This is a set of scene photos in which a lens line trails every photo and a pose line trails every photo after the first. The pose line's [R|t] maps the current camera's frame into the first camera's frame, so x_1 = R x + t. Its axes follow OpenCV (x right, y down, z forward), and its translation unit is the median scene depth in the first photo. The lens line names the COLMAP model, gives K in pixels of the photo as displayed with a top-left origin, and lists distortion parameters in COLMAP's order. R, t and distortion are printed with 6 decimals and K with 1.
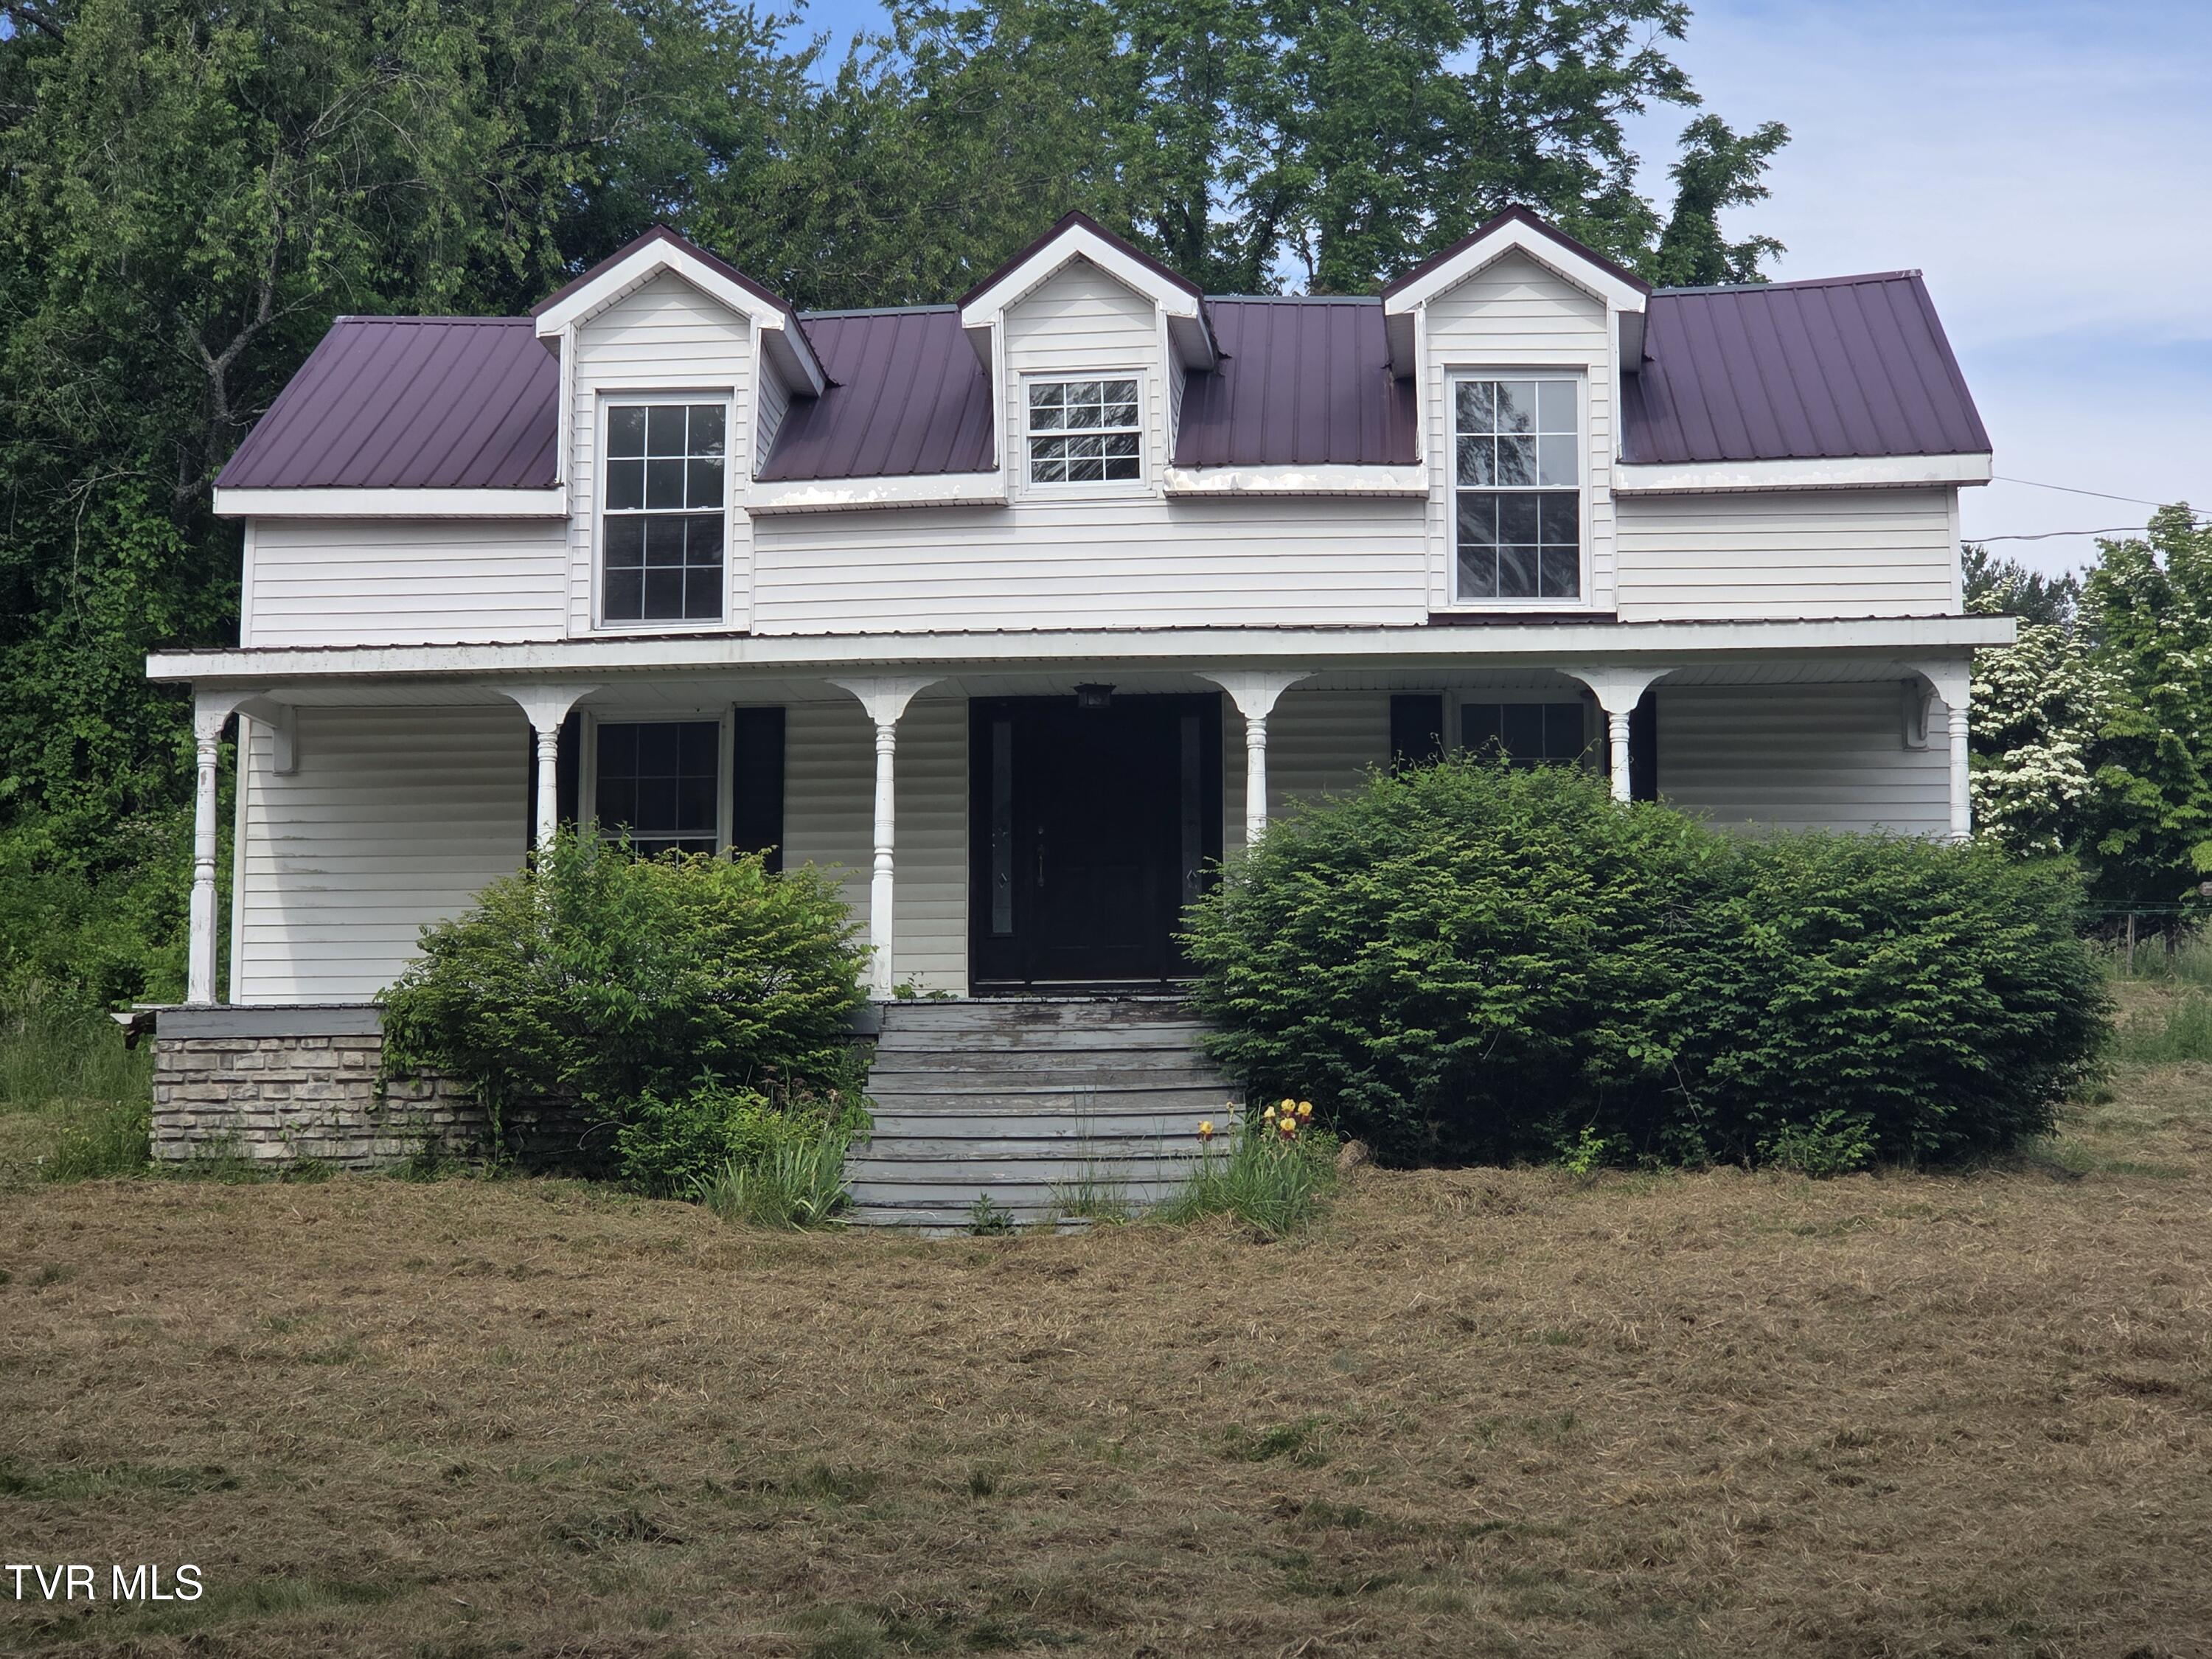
lens RADIAL K [[4256.8, 0, 1099.7], [0, 4256.8, 823.5], [0, 0, 1]] dist [-0.055336, 0.000000]
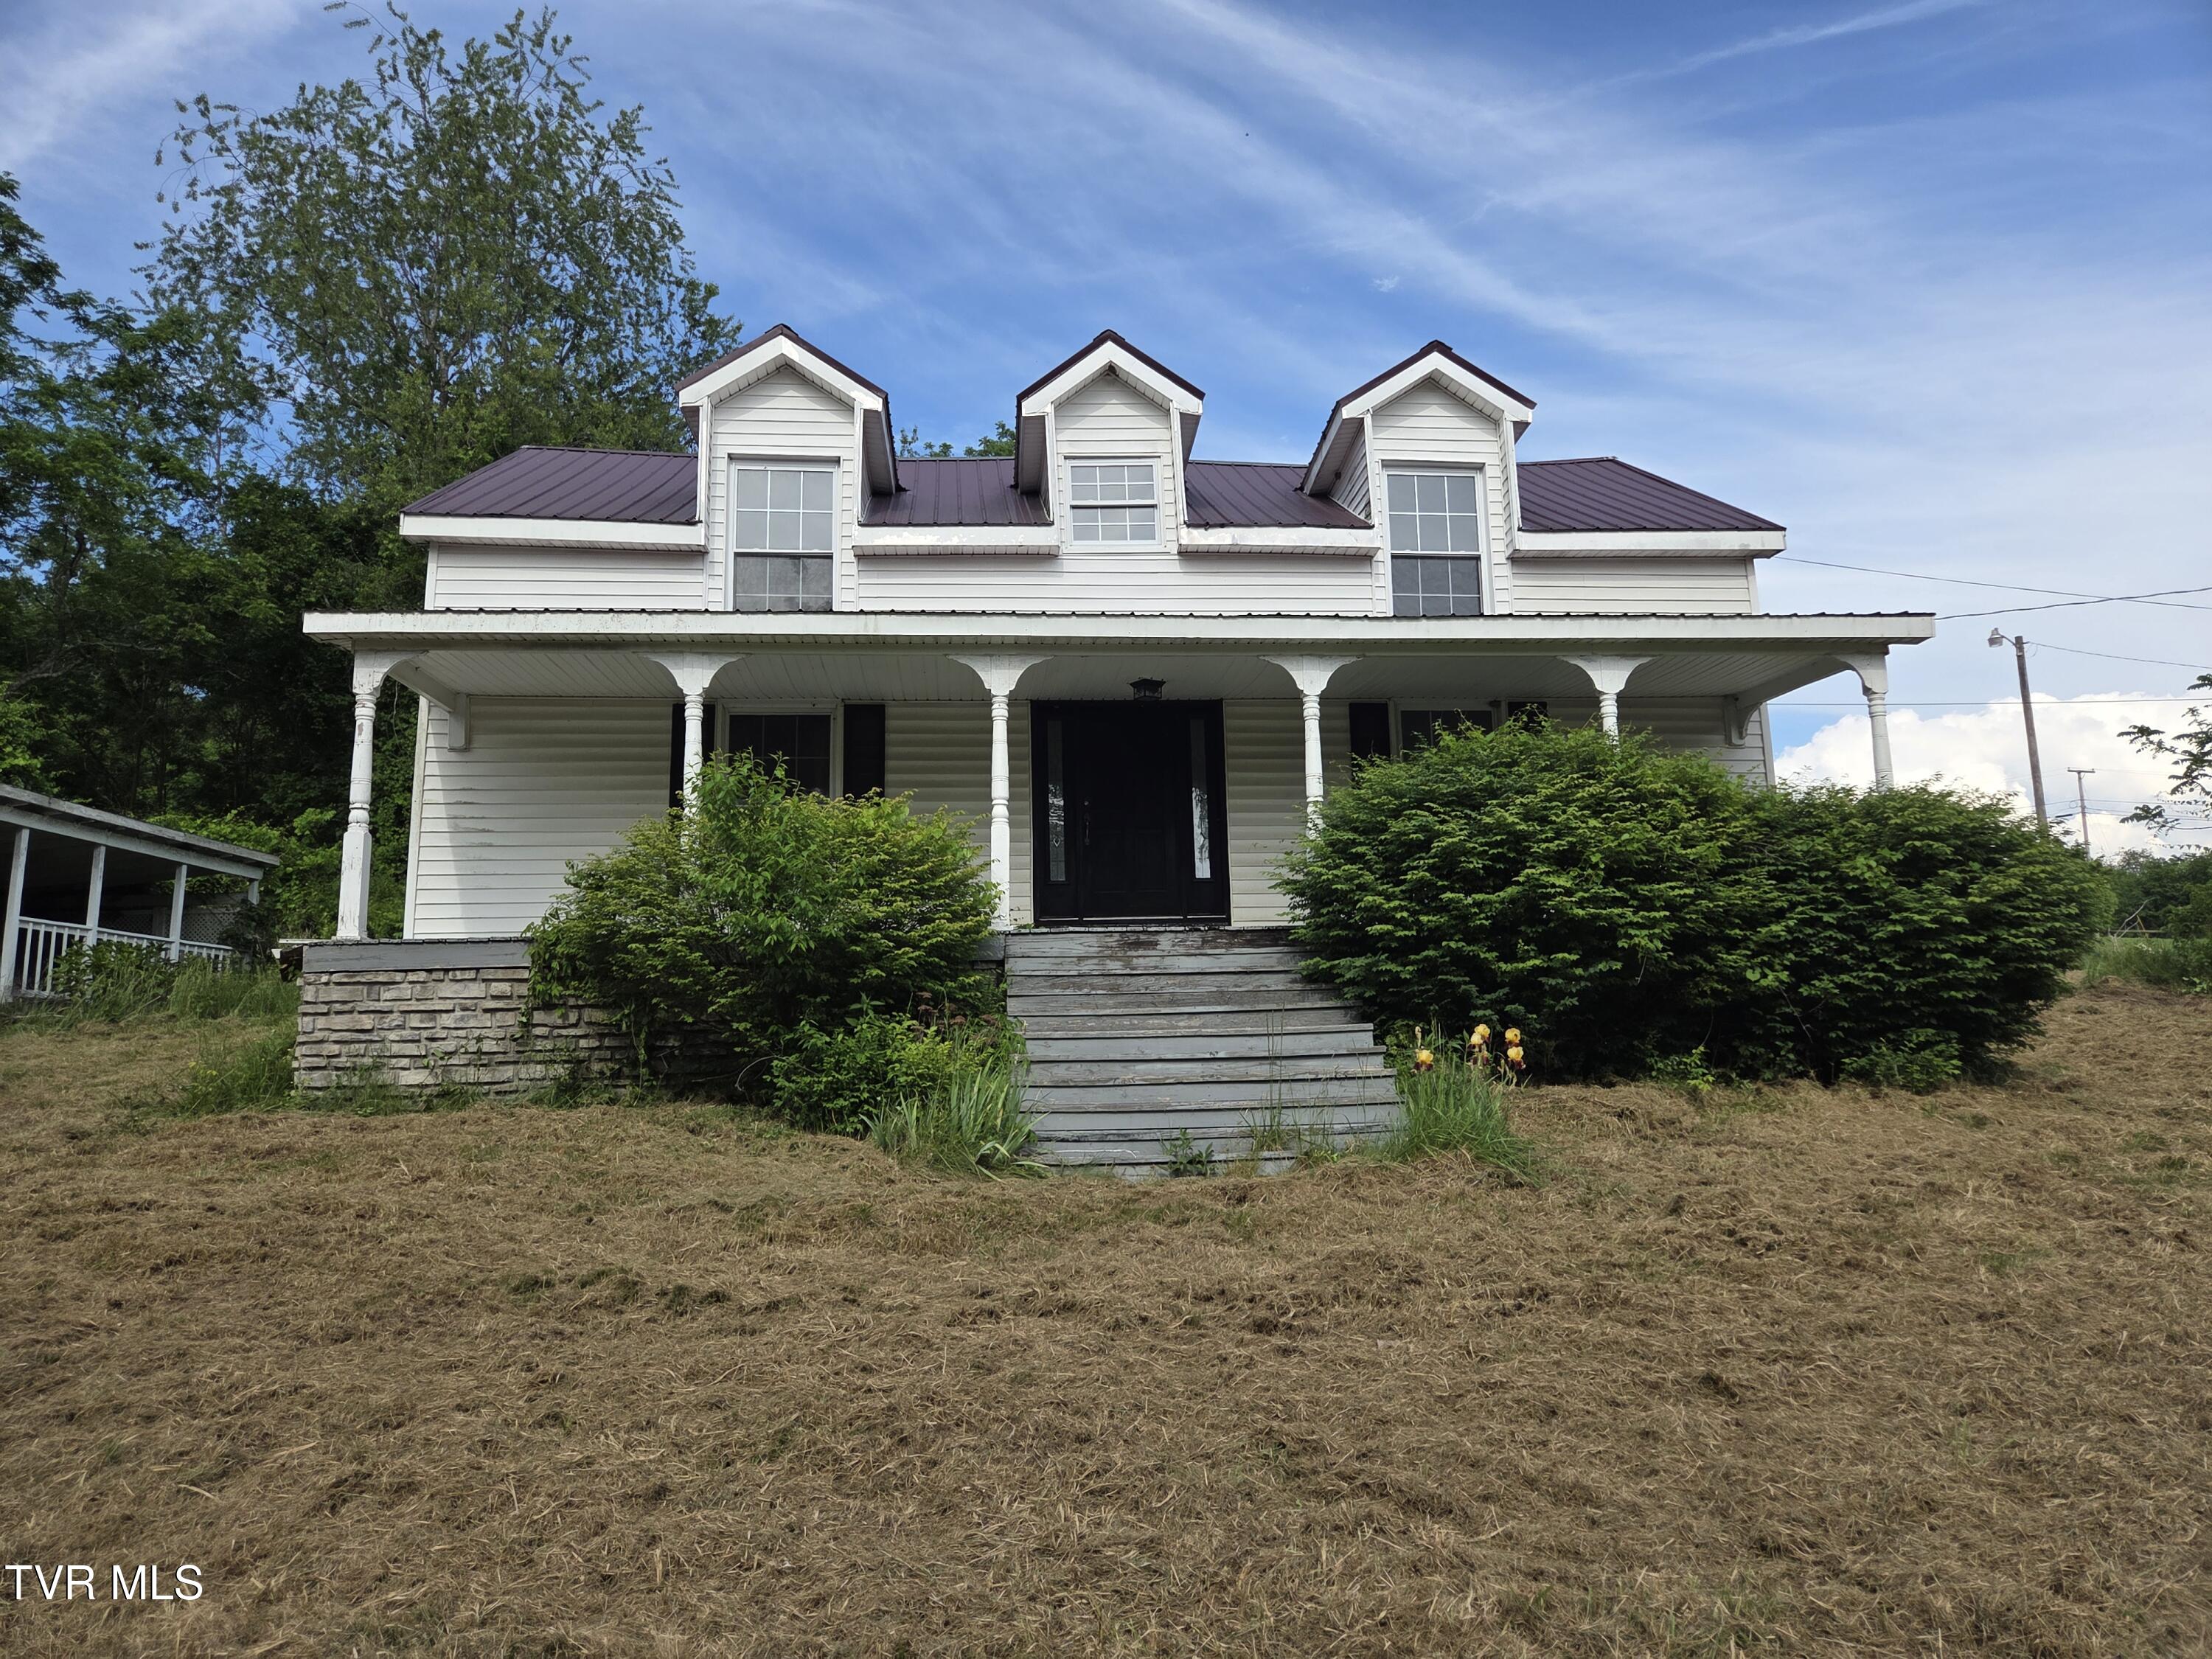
lens RADIAL K [[1481.8, 0, 1122.2], [0, 1481.8, 823.5], [0, 0, 1]] dist [0.052734, -0.038639]
pose [[0.983800, 0.010229, 0.178979, -0.090141], [-0.002609, 0.999082, -0.042762, 0.029621], [-0.179252, 0.041602, 0.982923, 0.604578]]
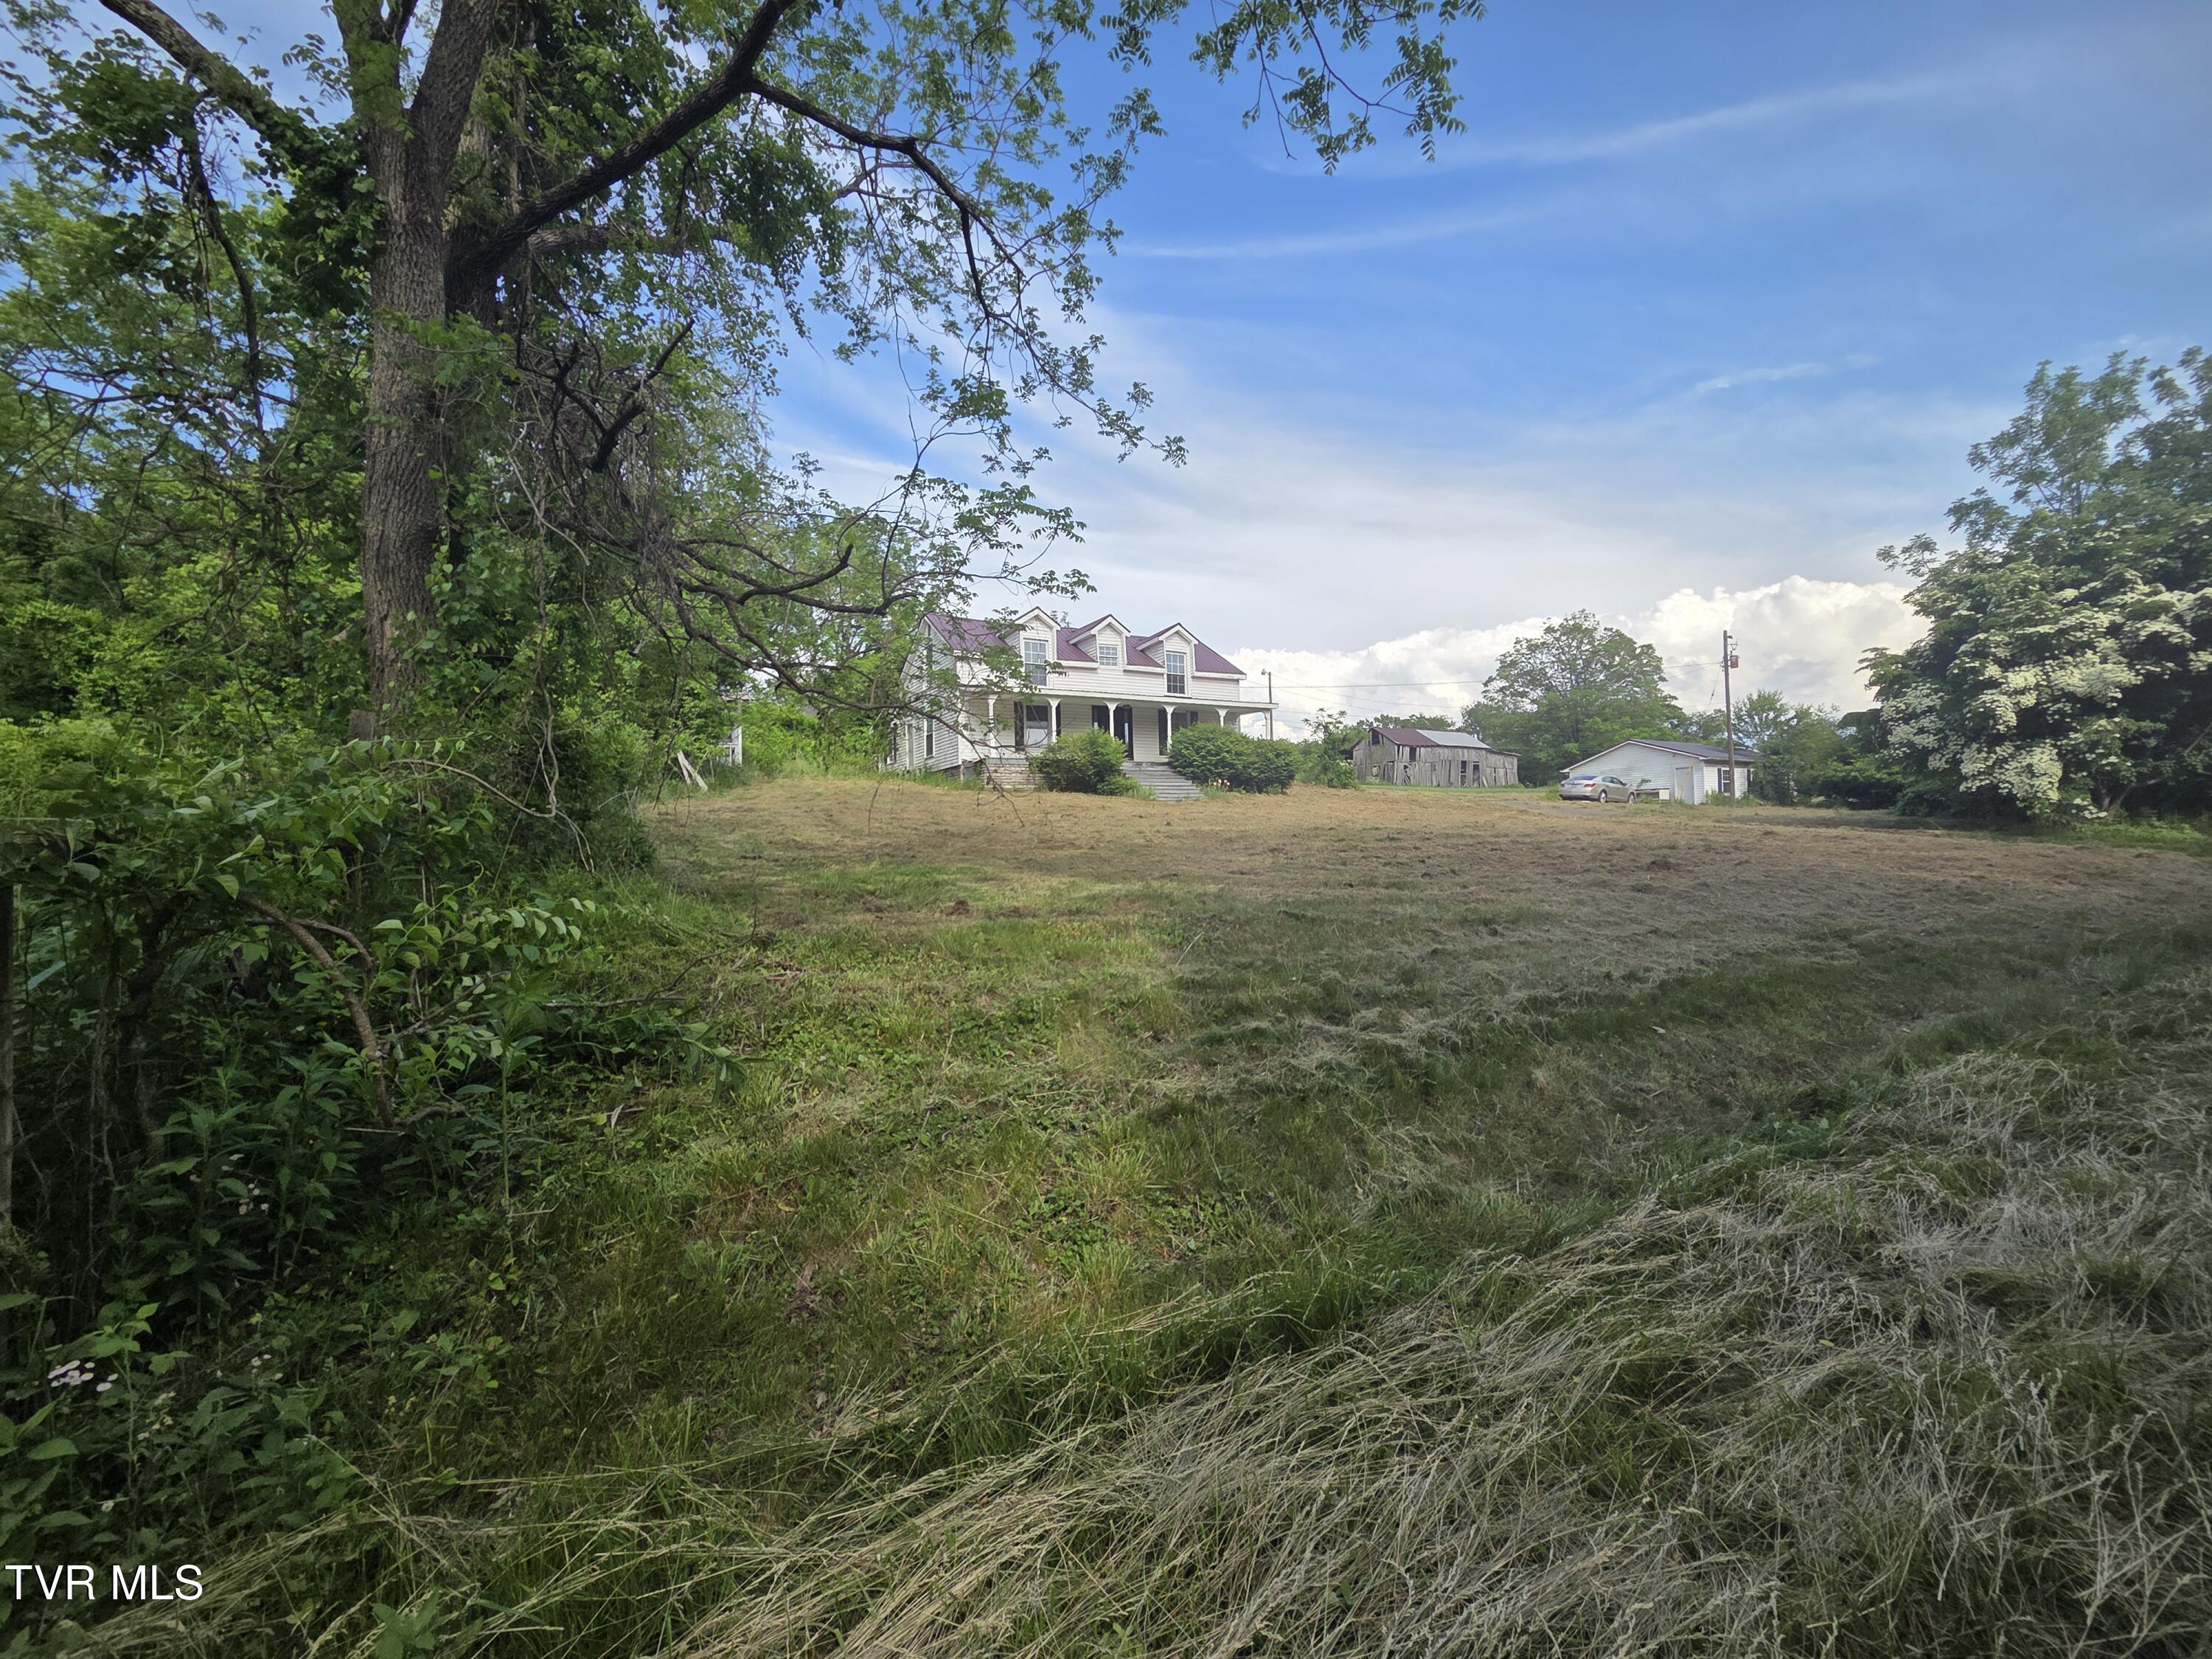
lens RADIAL K [[911.6, 0, 1100.5], [0, 911.6, 822.4], [0, 0, 1]] dist [0.002972, -0.000231]
pose [[0.829771, -0.008743, 0.558035, -0.725908], [-0.049634, 0.994759, 0.089388, 0.016207], [-0.555892, -0.101869, 0.824989, 0.029299]]
